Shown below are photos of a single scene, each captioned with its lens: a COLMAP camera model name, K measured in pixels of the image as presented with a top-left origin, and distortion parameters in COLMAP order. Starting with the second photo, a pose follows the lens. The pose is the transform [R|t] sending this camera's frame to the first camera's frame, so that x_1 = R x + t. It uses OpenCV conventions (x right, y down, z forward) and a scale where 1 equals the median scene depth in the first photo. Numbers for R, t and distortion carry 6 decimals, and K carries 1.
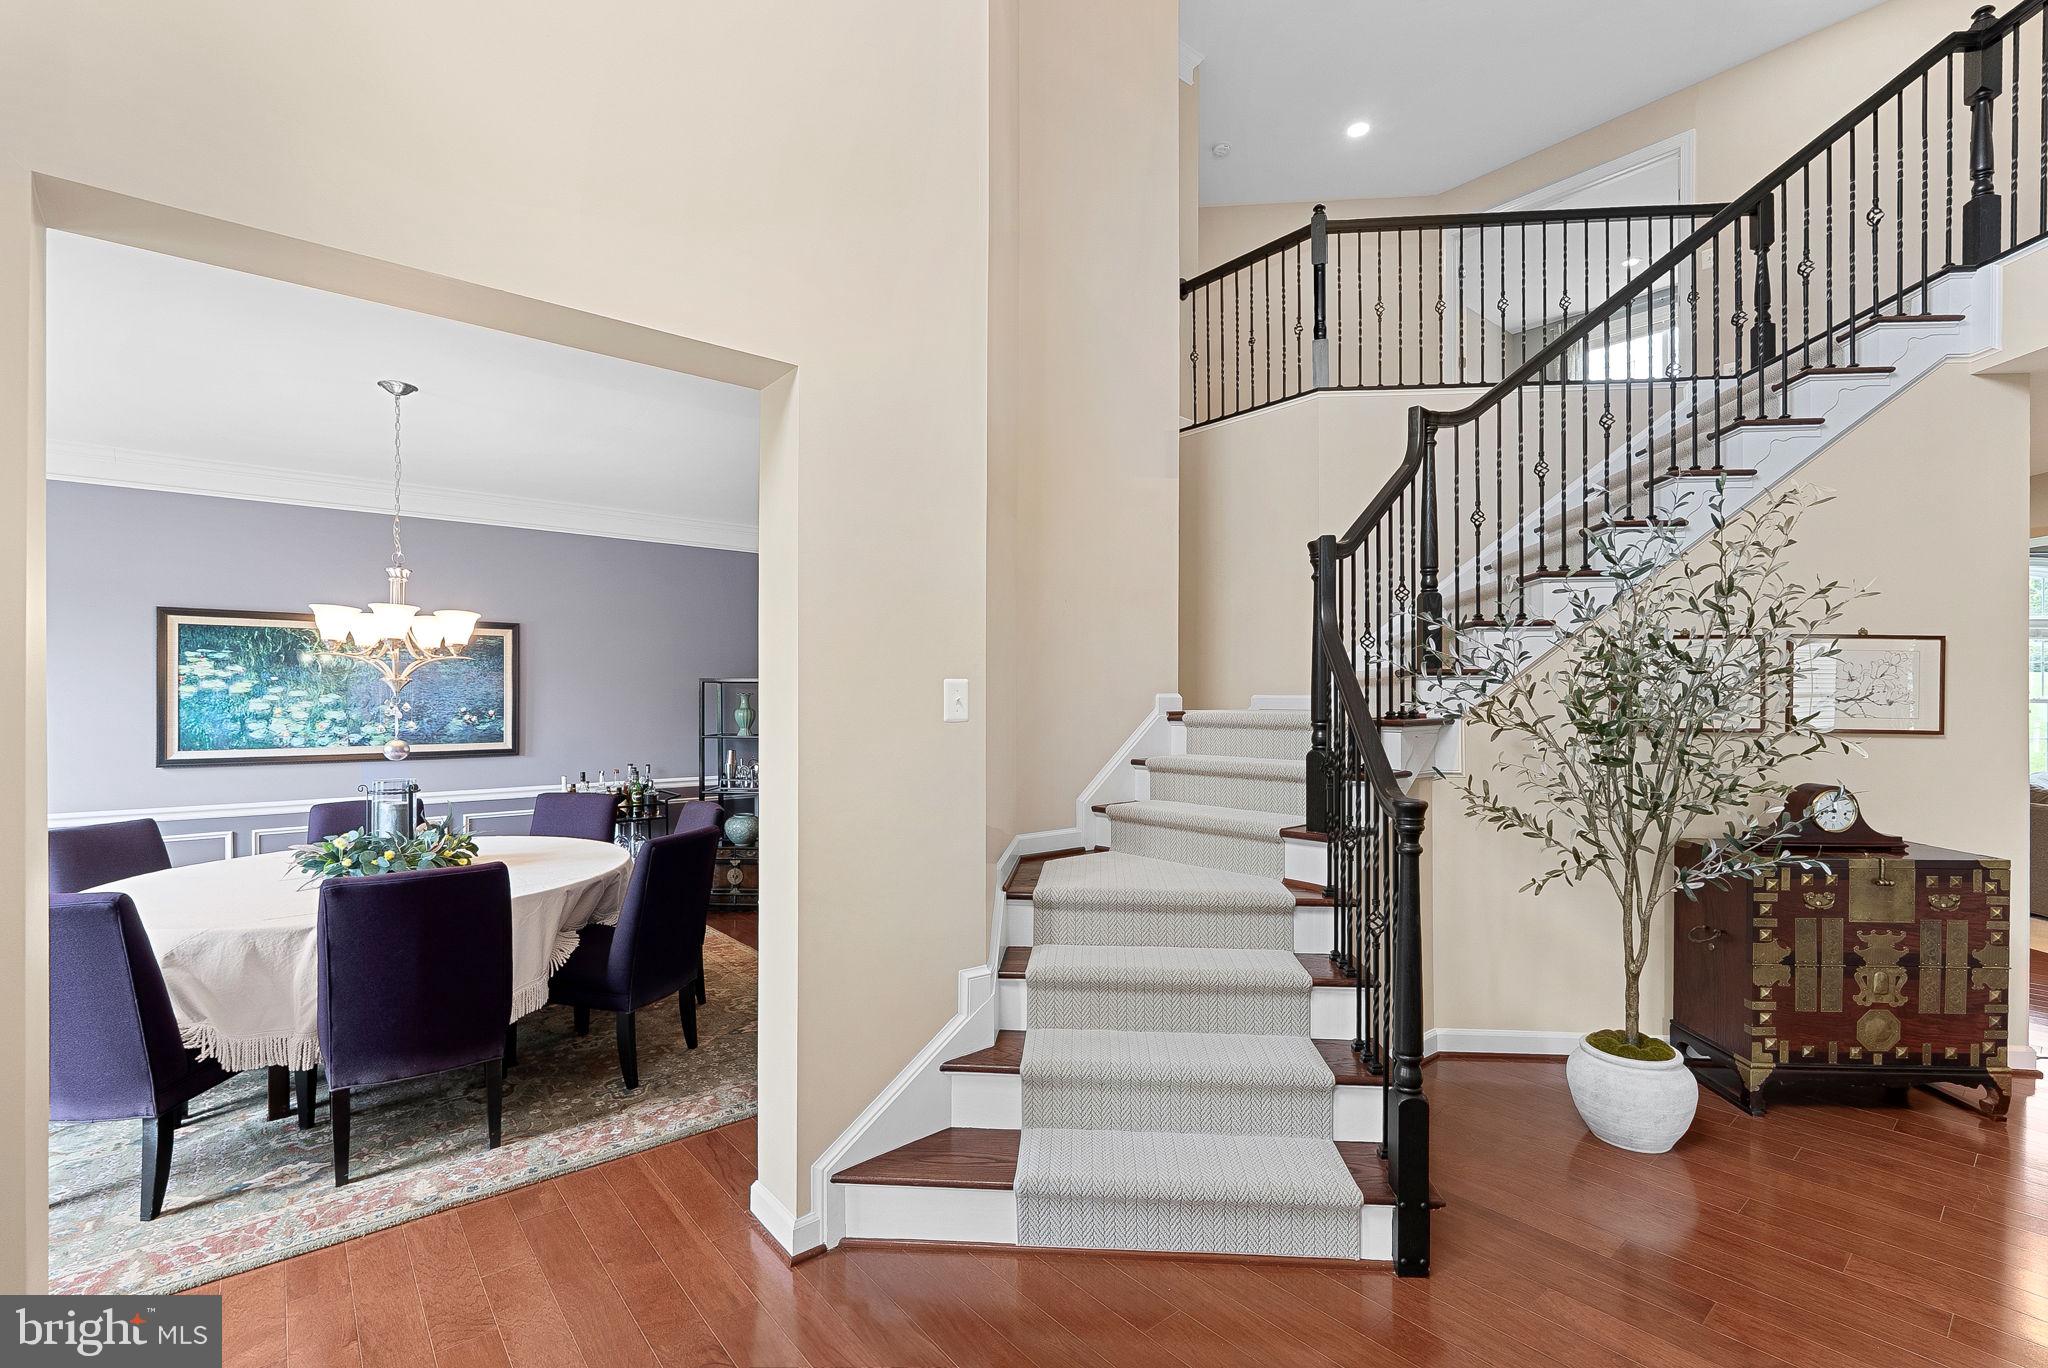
lens RADIAL K [[917.5, 0, 1034.8], [0, 917.5, 700.2], [0, 0, 1]] dist [-0.007067, 0.001181]
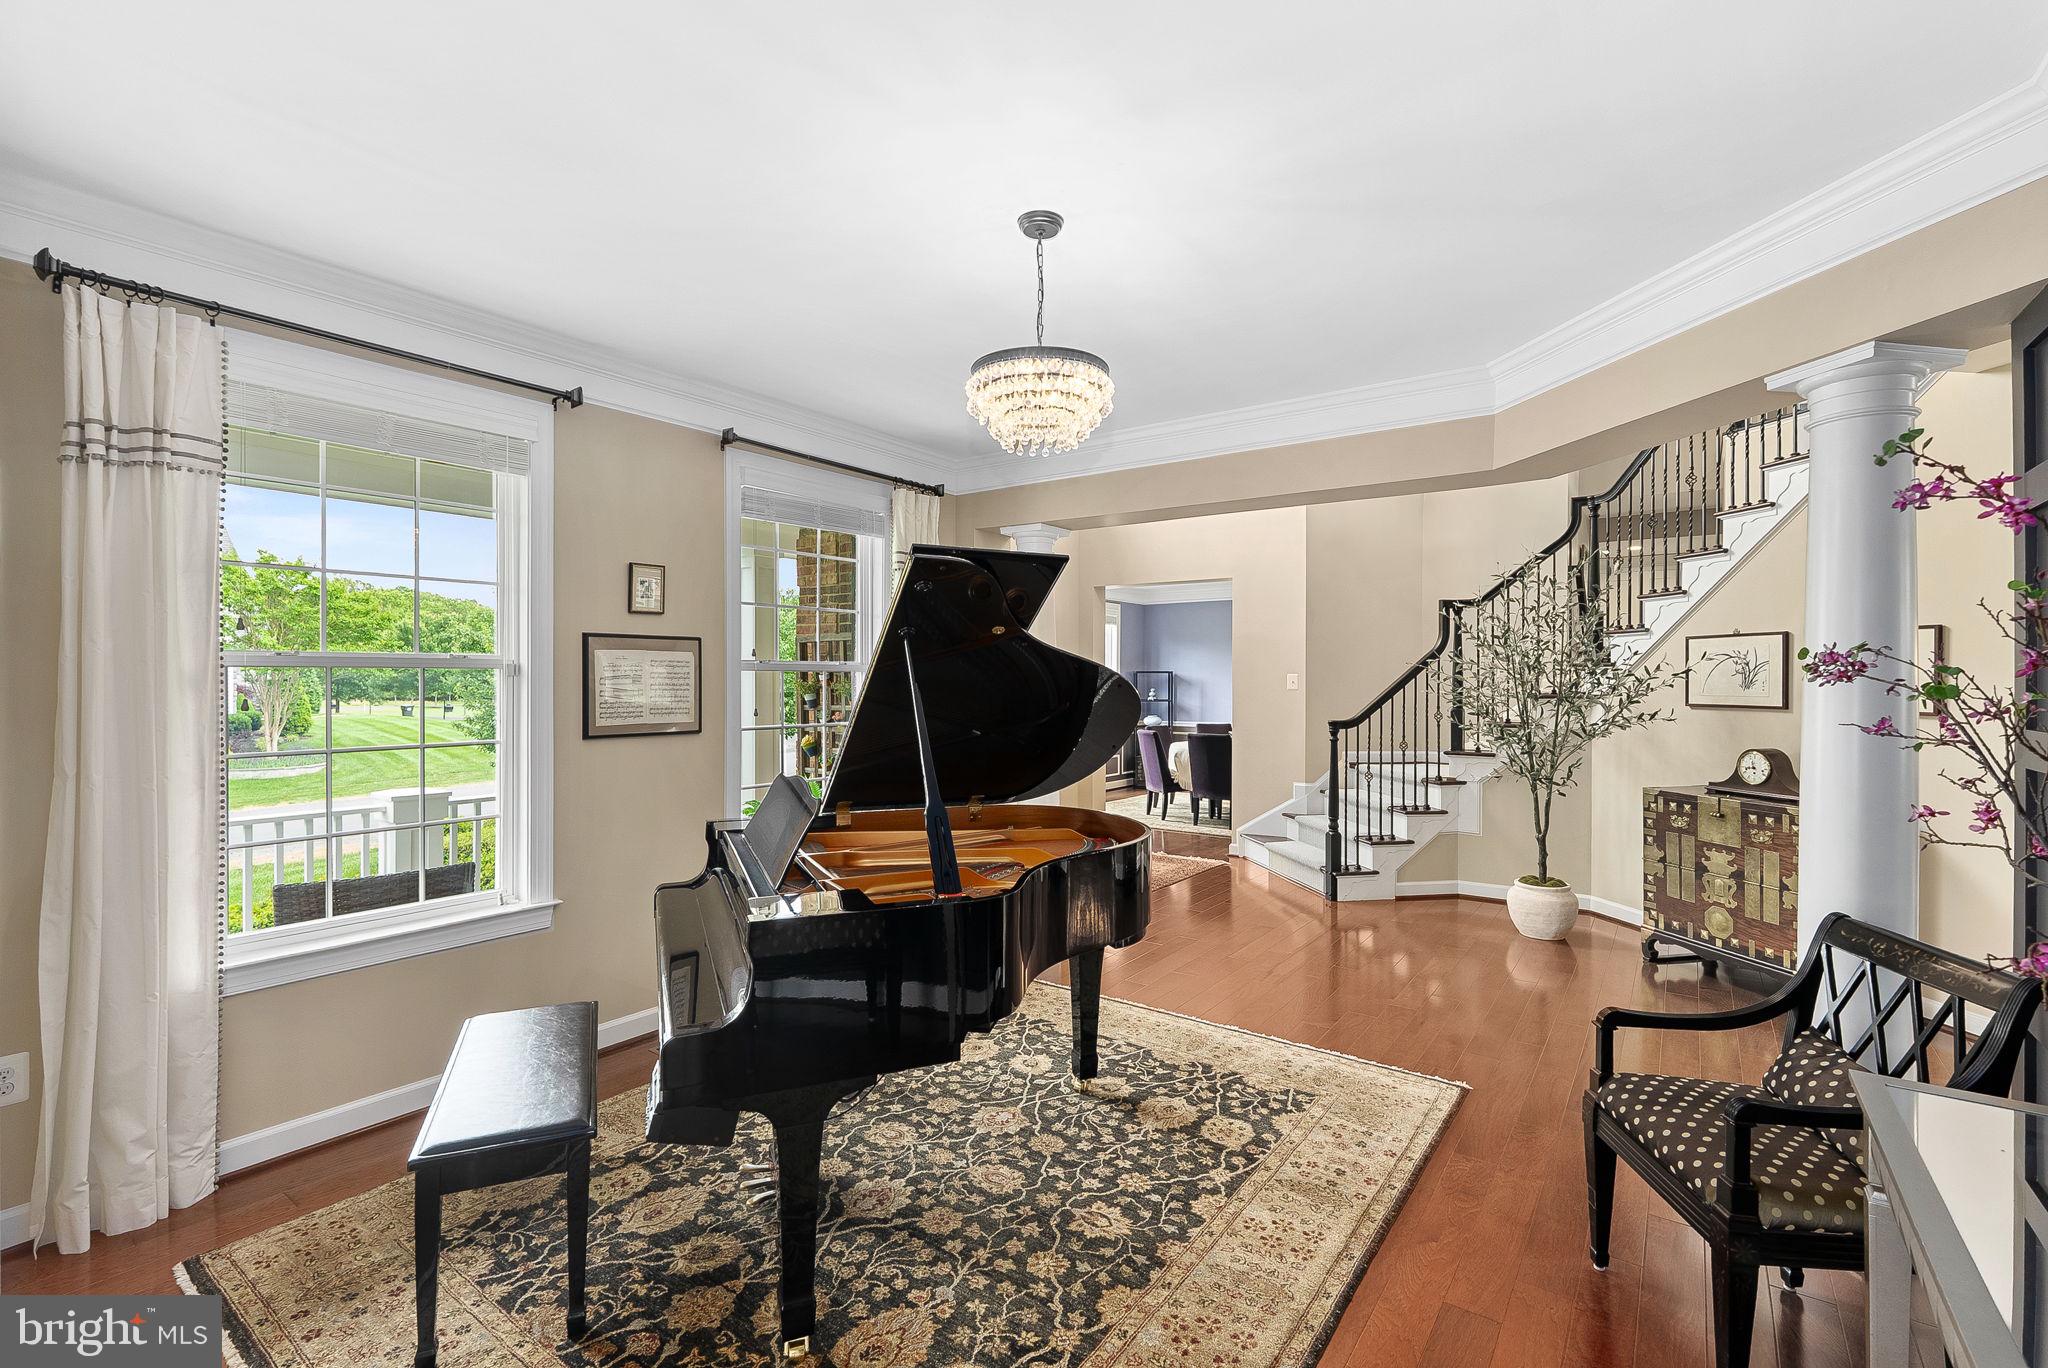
lens RADIAL K [[917.5, 0, 1024.2], [0, 917.5, 682.8], [0, 0, 1]] dist [-0.007067, 0.001181]
pose [[0.232631, 0.000825, -0.972565, 0.878291], [0.001867, 0.999997, 0.001295, -0.001619], [0.972563, -0.002117, 0.232629, -0.148147]]
